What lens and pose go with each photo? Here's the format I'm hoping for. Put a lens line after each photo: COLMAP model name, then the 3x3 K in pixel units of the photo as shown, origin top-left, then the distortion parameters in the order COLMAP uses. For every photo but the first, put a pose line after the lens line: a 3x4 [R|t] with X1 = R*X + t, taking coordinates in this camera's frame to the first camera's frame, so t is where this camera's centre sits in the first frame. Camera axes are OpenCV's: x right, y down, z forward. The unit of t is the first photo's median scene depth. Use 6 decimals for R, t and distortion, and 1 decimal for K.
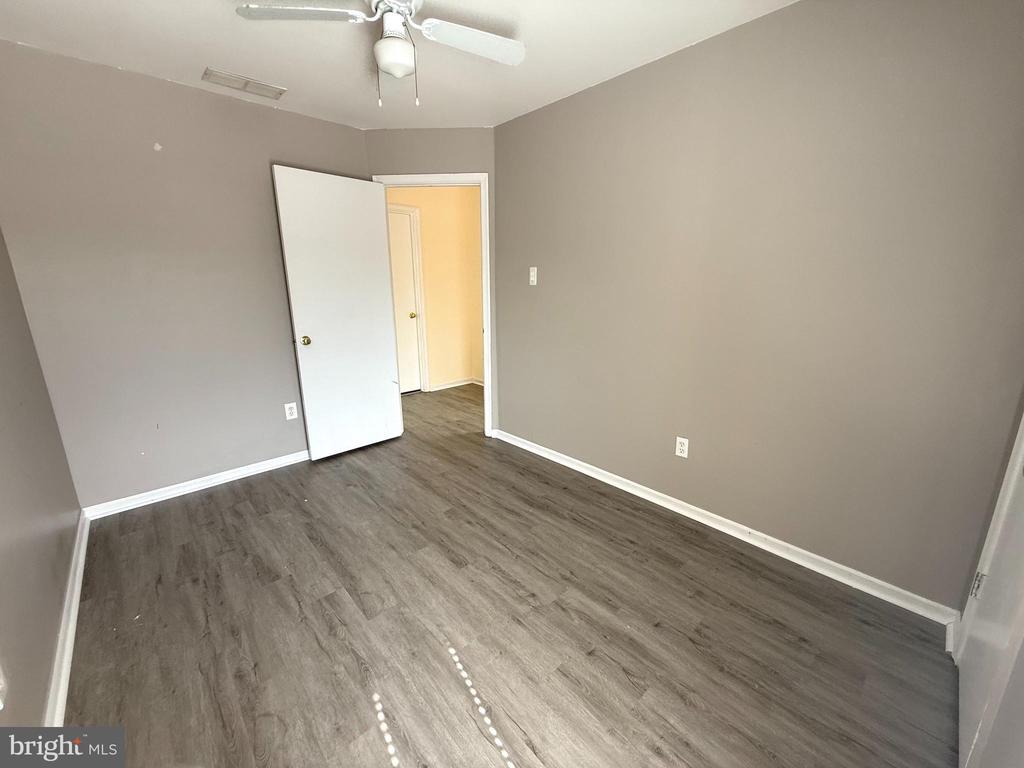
lens RADIAL K [[408.3, 0, 513.5], [0, 408.3, 381.9], [0, 0, 1]] dist [0.000208, 0.000405]
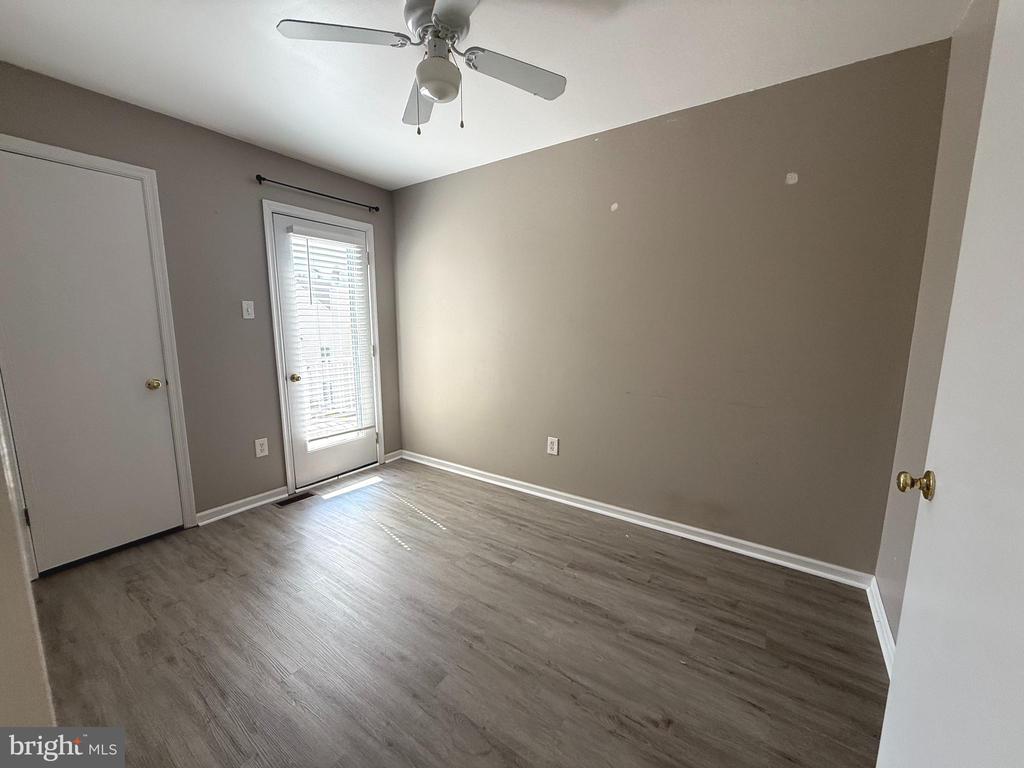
lens RADIAL K [[408.3, 0, 511.2], [0, 408.3, 382.7], [0, 0, 1]] dist [0.000208, 0.000405]
pose [[-0.978157, 0.031771, -0.205424, -0.180643], [-0.049286, 0.924621, 0.377686, -0.391407], [0.201939, 0.379561, -0.902859, 1.669775]]
